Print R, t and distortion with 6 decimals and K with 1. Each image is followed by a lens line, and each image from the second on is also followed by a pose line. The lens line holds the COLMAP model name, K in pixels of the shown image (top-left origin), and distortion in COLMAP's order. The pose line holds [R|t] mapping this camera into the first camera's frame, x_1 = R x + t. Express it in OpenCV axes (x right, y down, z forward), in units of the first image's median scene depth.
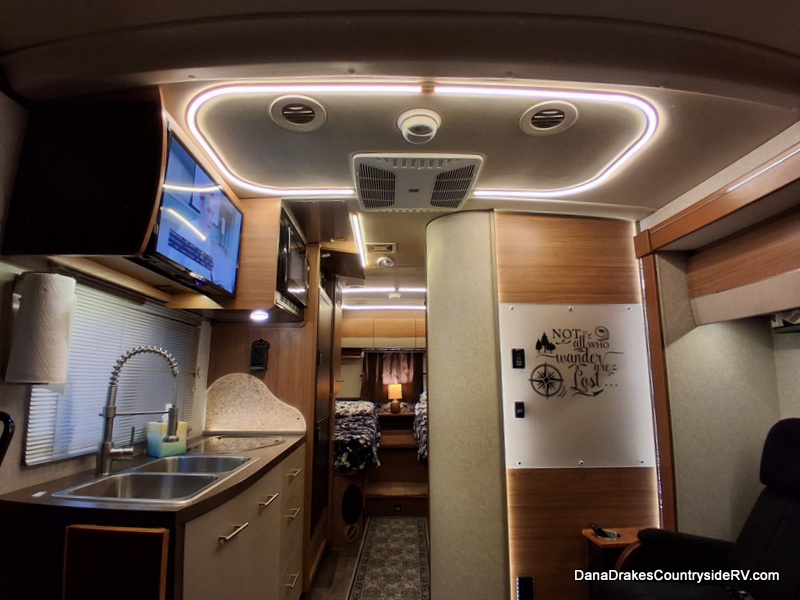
lens RADIAL K [[417.7, 0, 392.6], [0, 417.7, 309.0], [0, 0, 1]] dist [0.011267, -0.054369]
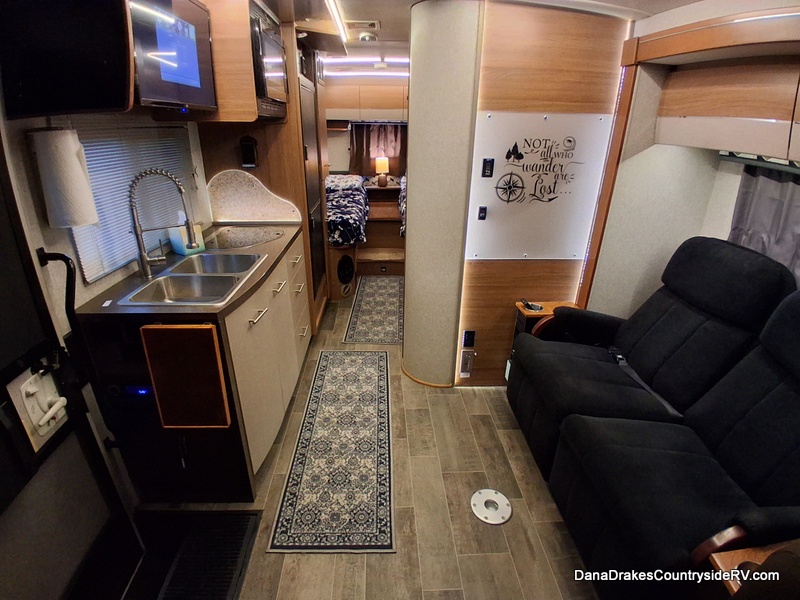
lens RADIAL K [[397.2, 0, 393.3], [0, 397.2, 310.4], [0, 0, 1]] dist [0.001321, -0.045821]
pose [[0.999721, 0.000042, 0.023633, 0.026215], [-0.013219, 0.829914, 0.557734, -0.145841], [-0.019590, -0.557891, 0.829683, -0.070136]]
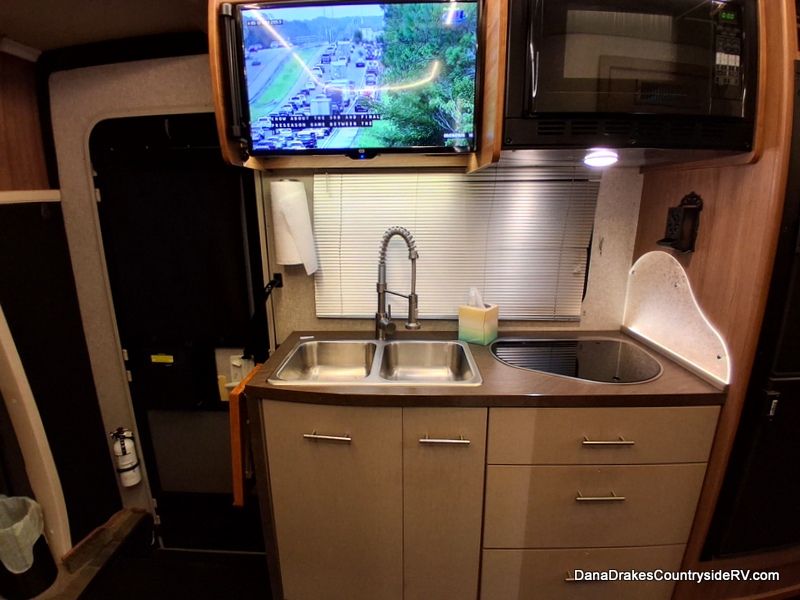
lens RADIAL K [[405.6, 0, 396.3], [0, 405.6, 308.3], [0, 0, 1]] dist [0.000894, -0.043430]
pose [[-0.048976, 0.247675, -0.967604, 0.283783], [0.172145, 0.956363, 0.236085, 0.034385], [0.983853, -0.155006, -0.089475, 0.805840]]
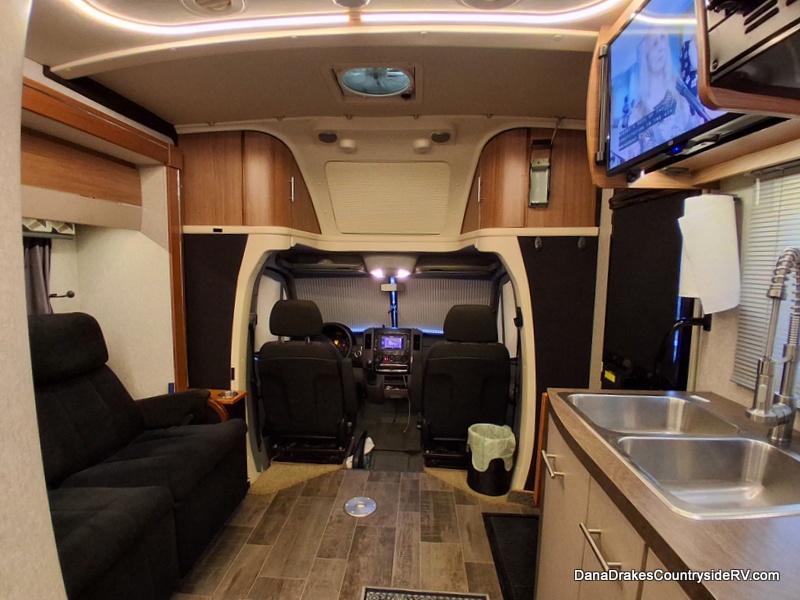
lens RADIAL K [[417.7, 0, 392.6], [0, 417.7, 309.0], [0, 0, 1]] dist [0.011267, -0.054369]
pose [[-0.996978, -0.022972, 0.074208, -0.063514], [-0.027194, 0.998038, -0.056398, 0.166889], [-0.072767, -0.058246, -0.995647, 1.217249]]
